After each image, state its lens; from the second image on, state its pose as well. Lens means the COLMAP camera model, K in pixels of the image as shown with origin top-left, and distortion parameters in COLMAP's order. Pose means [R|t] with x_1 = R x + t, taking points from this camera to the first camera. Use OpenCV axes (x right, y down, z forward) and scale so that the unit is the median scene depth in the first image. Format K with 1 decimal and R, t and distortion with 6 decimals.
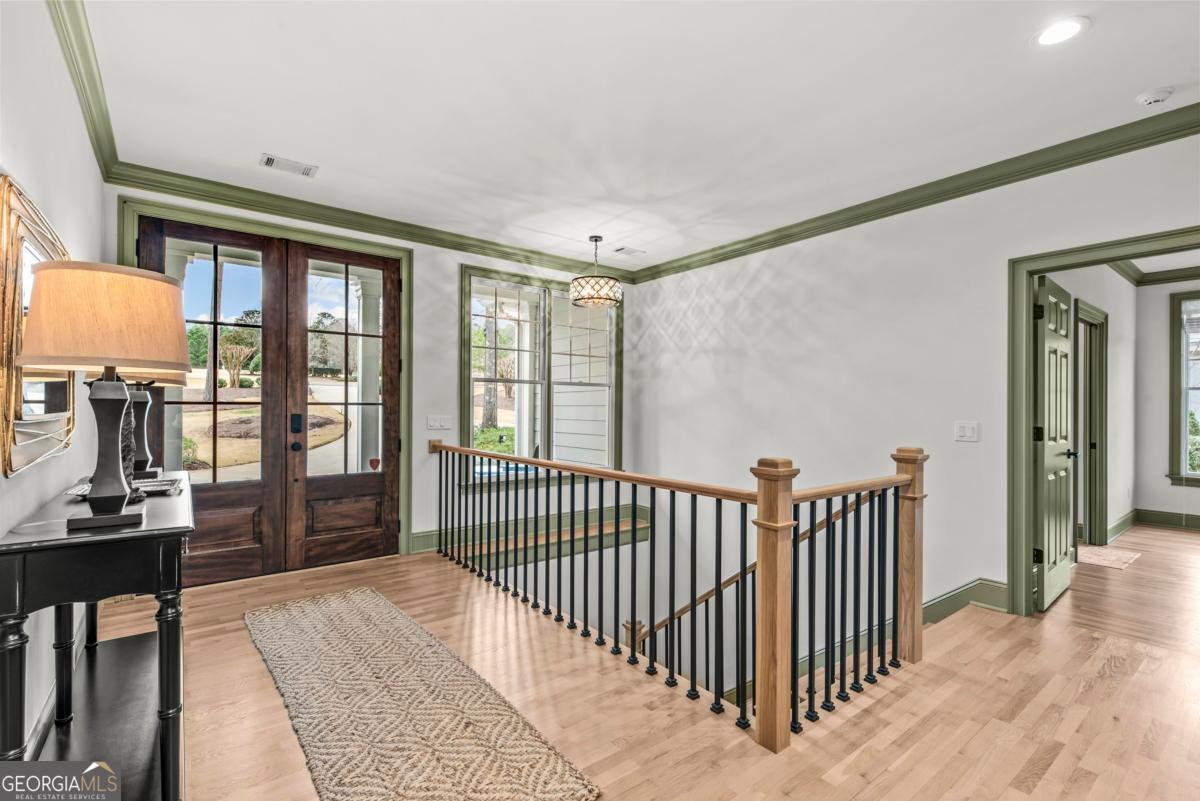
lens RADIAL K [[541.7, 0, 604.7], [0, 541.7, 408.9], [0, 0, 1]] dist [-0.001884, -0.001065]
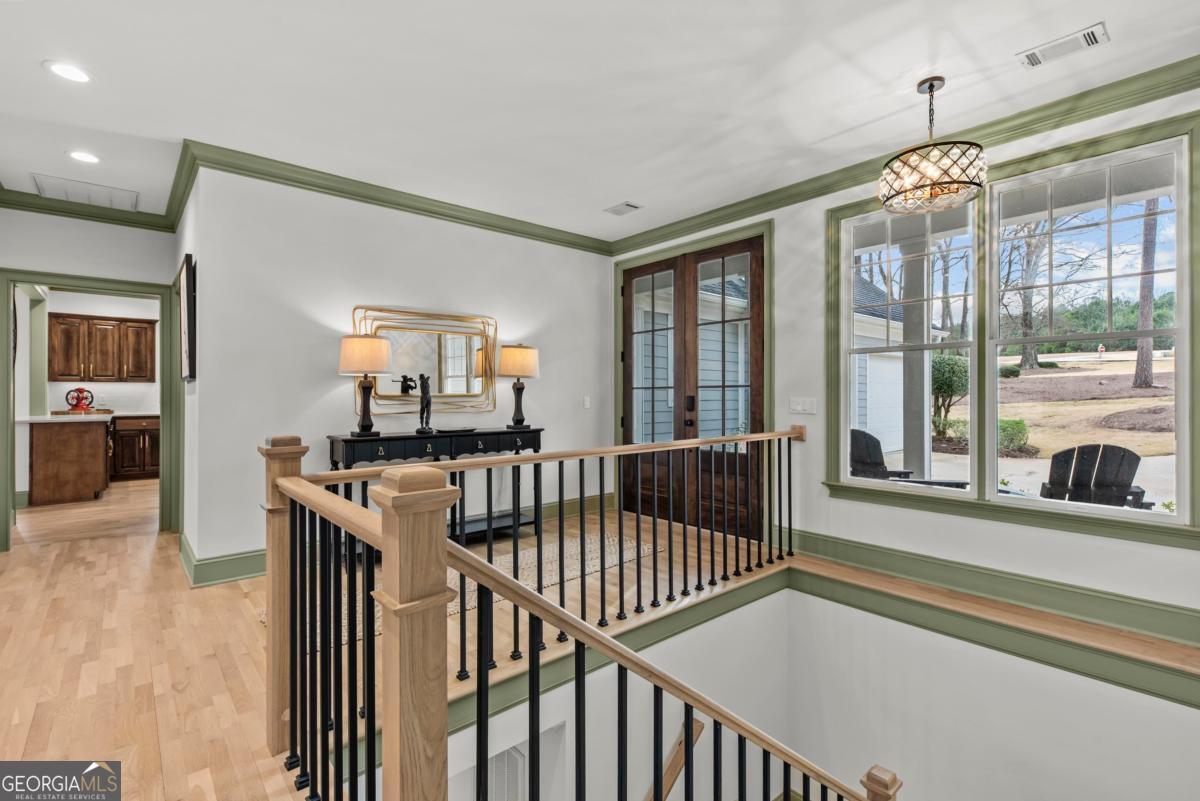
lens RADIAL K [[544.0, 0, 600.1], [0, 544.0, 395.8], [0, 0, 1]] dist [0.002851, 0.000070]
pose [[0.044430, -0.002170, -0.999010, 0.565323], [0.000323, 0.999998, -0.002158, 0.010816], [0.999012, -0.000227, 0.044430, 0.667821]]
